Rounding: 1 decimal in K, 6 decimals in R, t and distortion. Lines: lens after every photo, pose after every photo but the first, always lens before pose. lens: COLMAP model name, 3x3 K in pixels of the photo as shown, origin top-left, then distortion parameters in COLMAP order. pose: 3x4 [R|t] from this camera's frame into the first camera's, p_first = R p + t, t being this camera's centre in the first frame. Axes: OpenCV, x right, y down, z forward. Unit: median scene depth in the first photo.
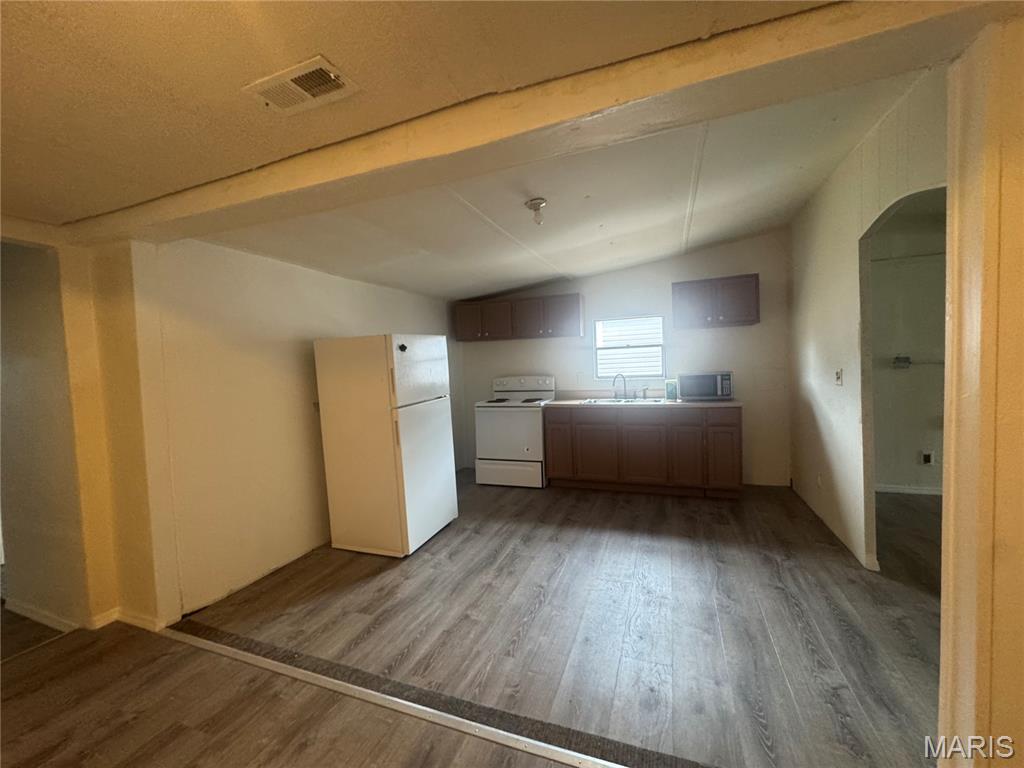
lens RADIAL K [[408.2, 0, 509.0], [0, 408.2, 384.2], [0, 0, 1]] dist [-0.003820, 0.000140]
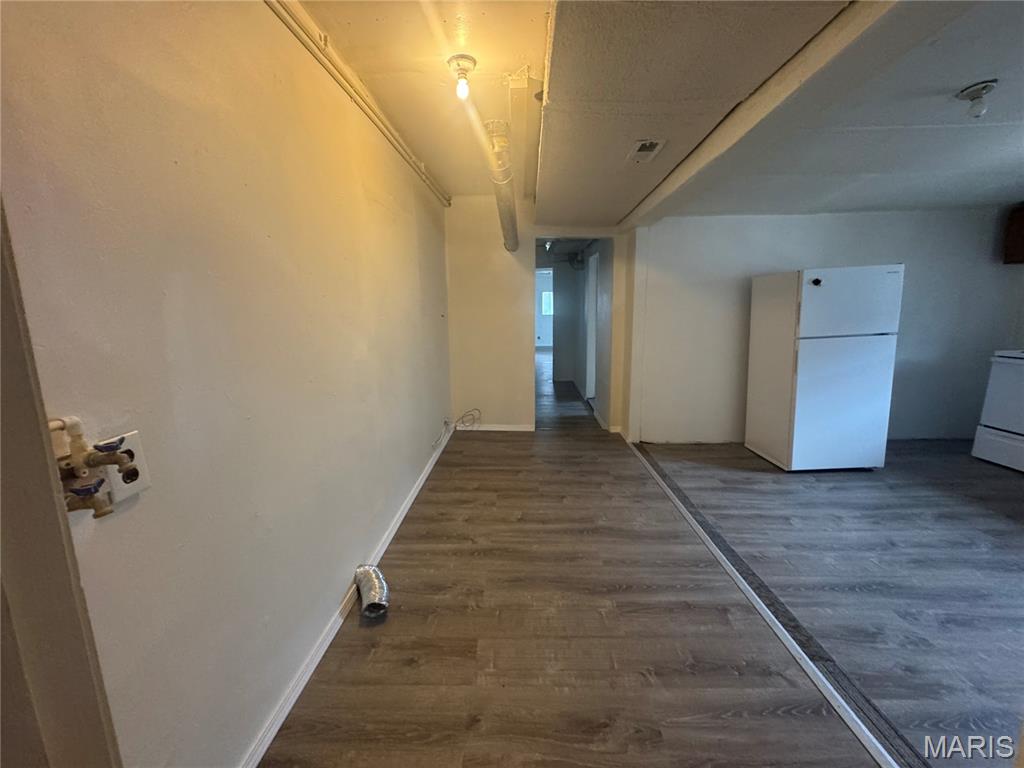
lens RADIAL K [[408.2, 0, 516.1], [0, 408.2, 384.2], [0, 0, 1]] dist [-0.003820, 0.000140]
pose [[0.337326, 0.196195, -0.920717, 0.589961], [-0.038668, 0.980104, 0.194682, -0.006315], [0.940593, -0.030069, 0.338201, -0.110275]]
